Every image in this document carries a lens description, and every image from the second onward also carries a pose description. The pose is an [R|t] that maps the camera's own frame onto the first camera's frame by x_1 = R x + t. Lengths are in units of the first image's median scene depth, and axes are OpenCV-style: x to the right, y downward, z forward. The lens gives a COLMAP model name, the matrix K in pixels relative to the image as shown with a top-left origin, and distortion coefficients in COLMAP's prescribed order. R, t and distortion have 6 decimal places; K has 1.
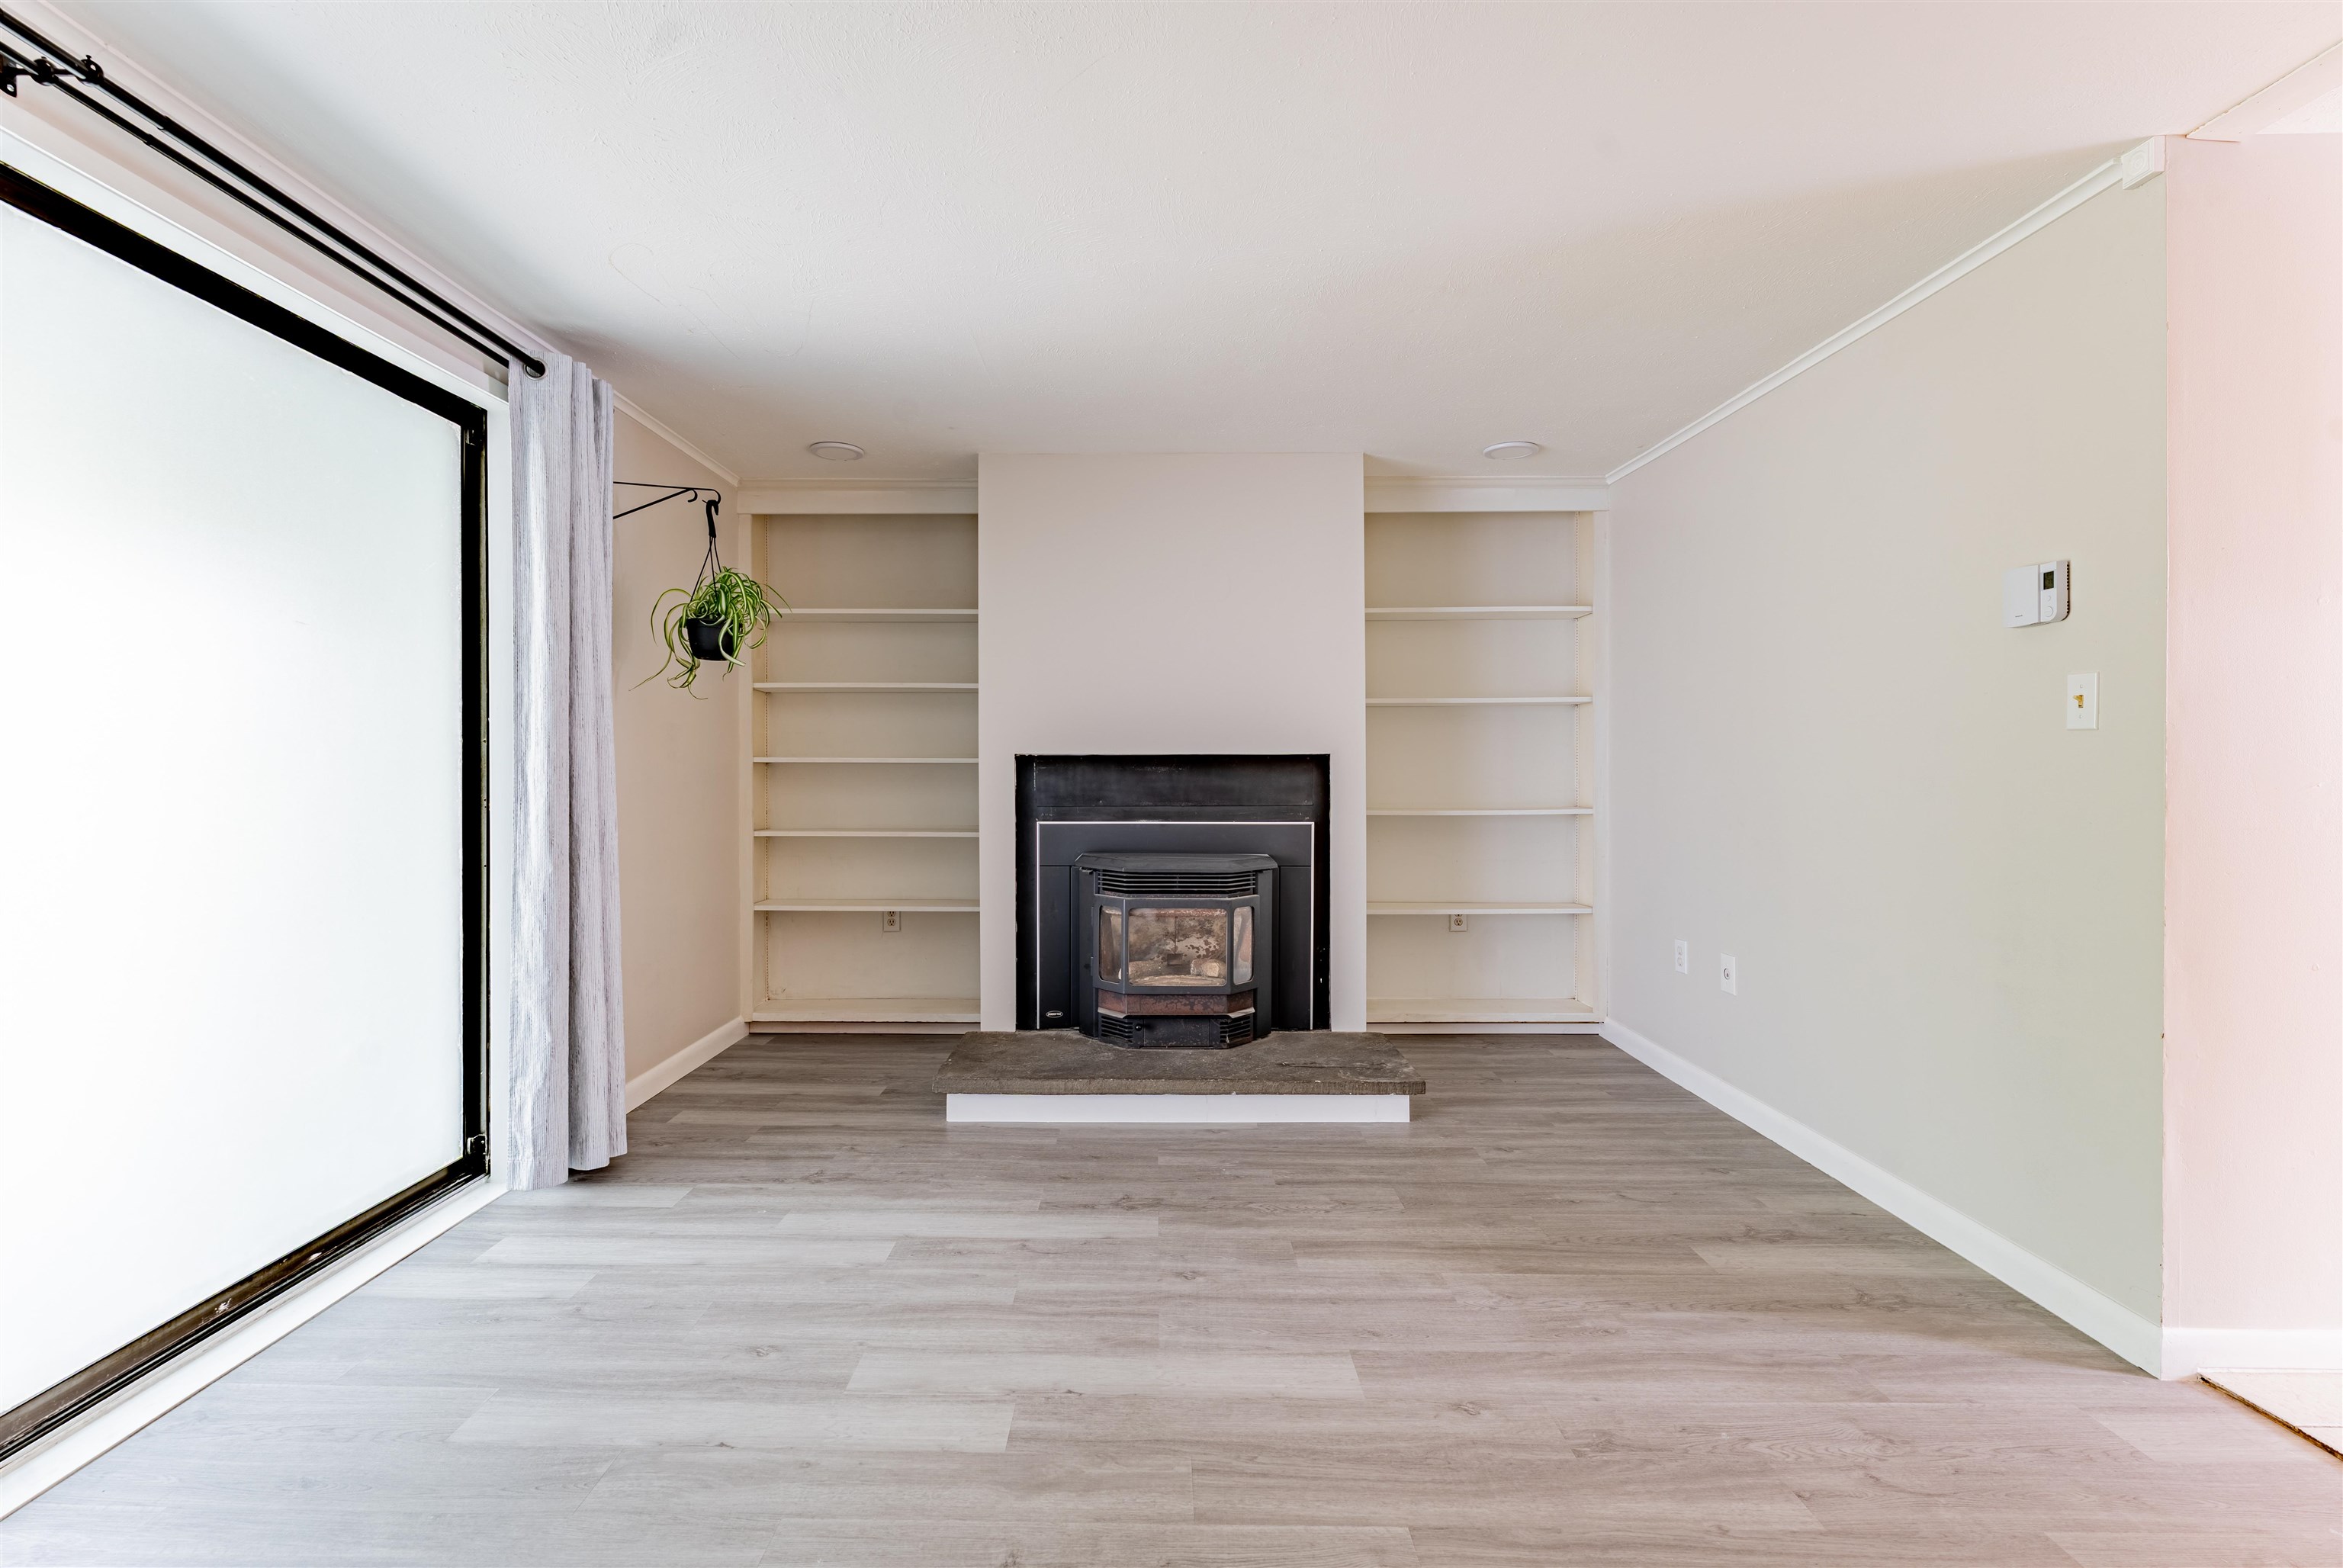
lens RADIAL K [[1044.2, 0, 1142.7], [0, 1044.2, 760.6], [0, 0, 1]] dist [0.001029, -0.000723]
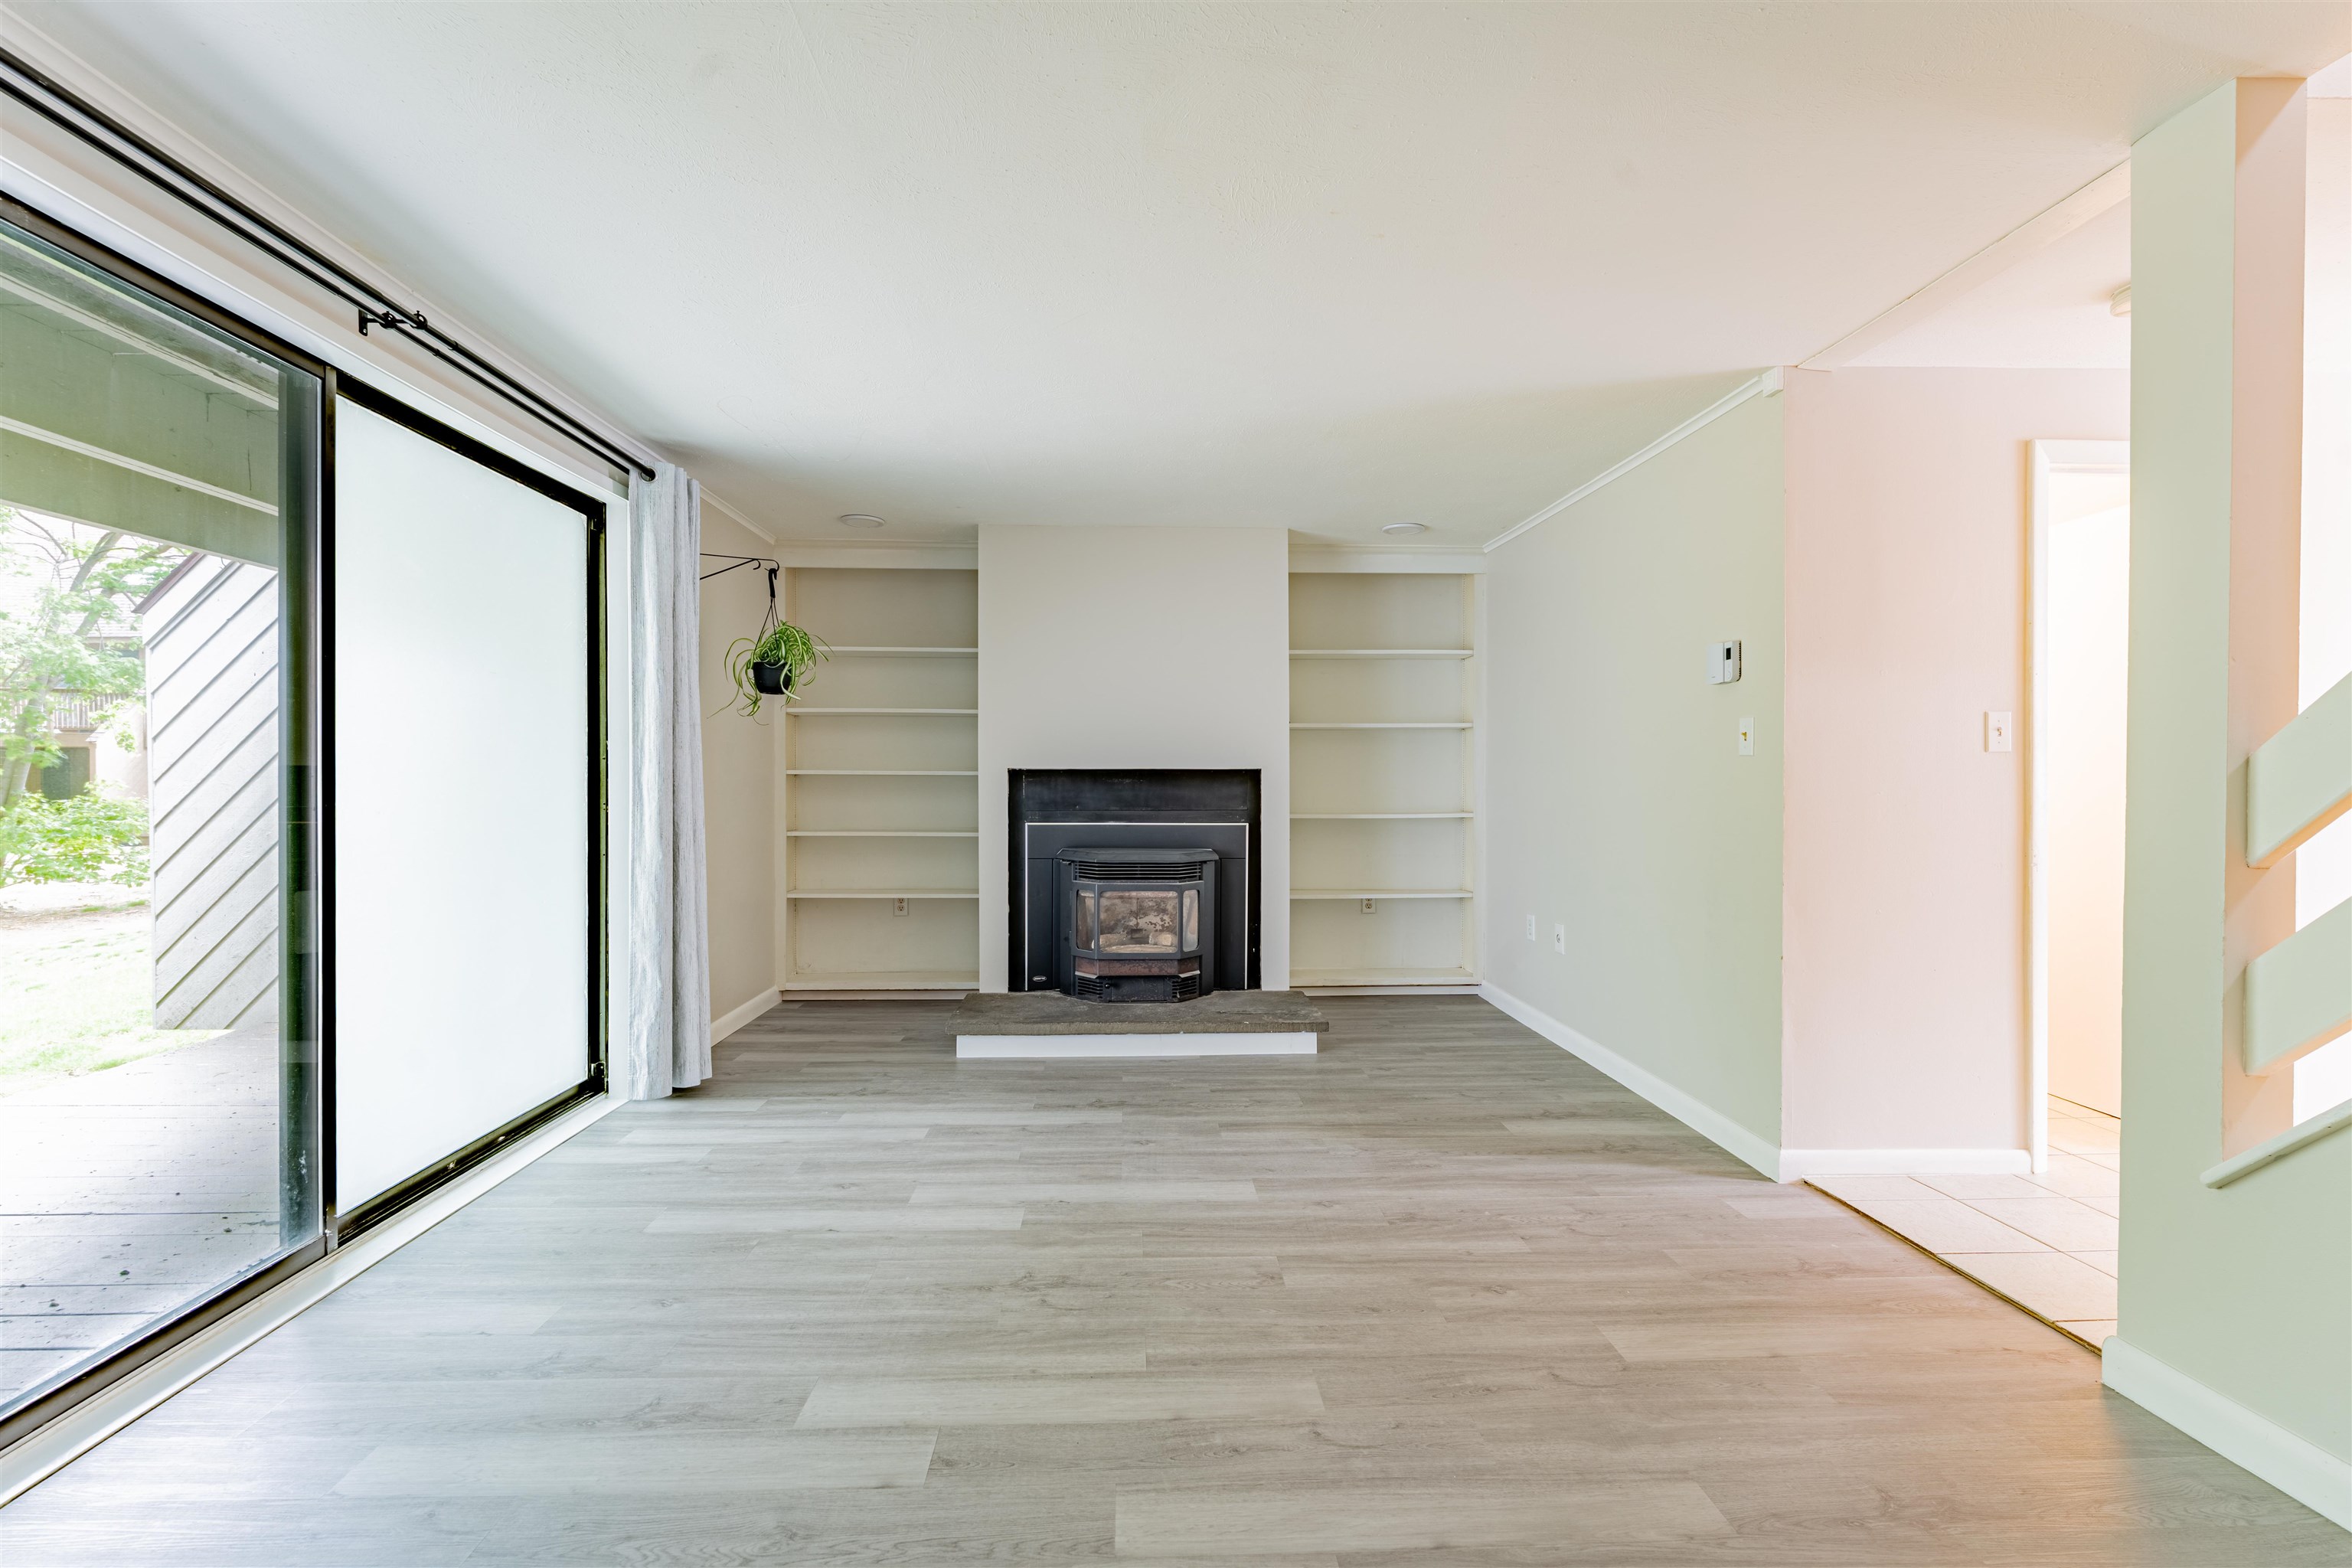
lens RADIAL K [[1030.7, 0, 1163.3], [0, 1030.7, 766.9], [0, 0, 1]] dist [0.000786, -0.000108]
pose [[0.998723, 0.002314, 0.050458, -0.000297], [-0.002127, 0.999991, -0.003755, -0.004983], [-0.050466, 0.003643, 0.998719, -0.319031]]
